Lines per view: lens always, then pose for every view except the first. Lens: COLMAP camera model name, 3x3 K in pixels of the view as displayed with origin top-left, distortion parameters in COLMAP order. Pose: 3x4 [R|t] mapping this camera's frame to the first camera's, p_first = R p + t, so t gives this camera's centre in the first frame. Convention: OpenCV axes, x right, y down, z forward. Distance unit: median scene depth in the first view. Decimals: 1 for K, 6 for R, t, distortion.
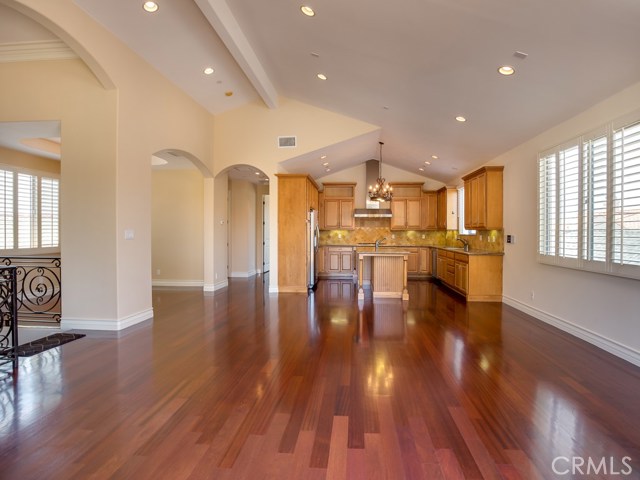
lens RADIAL K [[350.2, 0, 341.4], [0, 350.2, 235.4], [0, 0, 1]] dist [-0.014609, -0.000466]
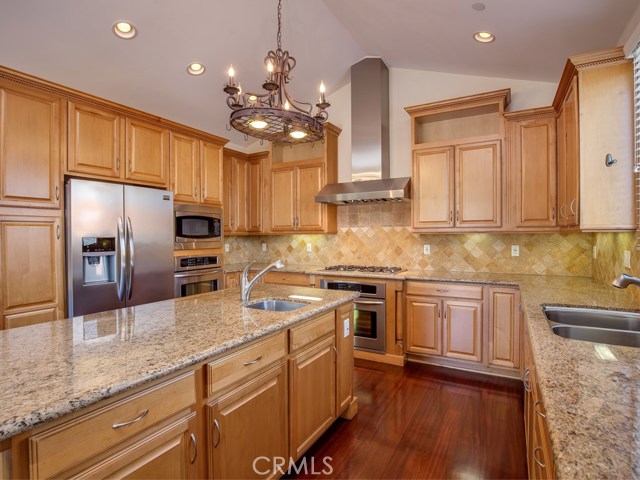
lens RADIAL K [[337.5, 0, 323.6], [0, 337.5, 240.3], [0, 0, 1]] dist [-0.031187, 0.003087]
pose [[0.890099, -0.002195, -0.455762, 0.244763], [0.004513, 0.999982, 0.003997, -0.010589], [0.455744, -0.005614, 0.890093, 0.699672]]
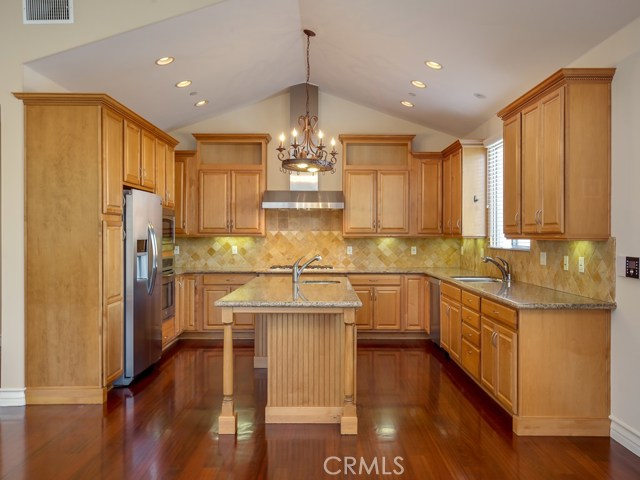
lens RADIAL K [[546.9, 0, 332.9], [0, 546.9, 241.0], [0, 0, 1]] dist [0.014715, 0.017063]
pose [[0.998441, -0.001500, 0.055791, 0.096433], [0.001434, 0.999998, 0.001233, -0.012133], [-0.055792, -0.001151, 0.998442, 0.307954]]
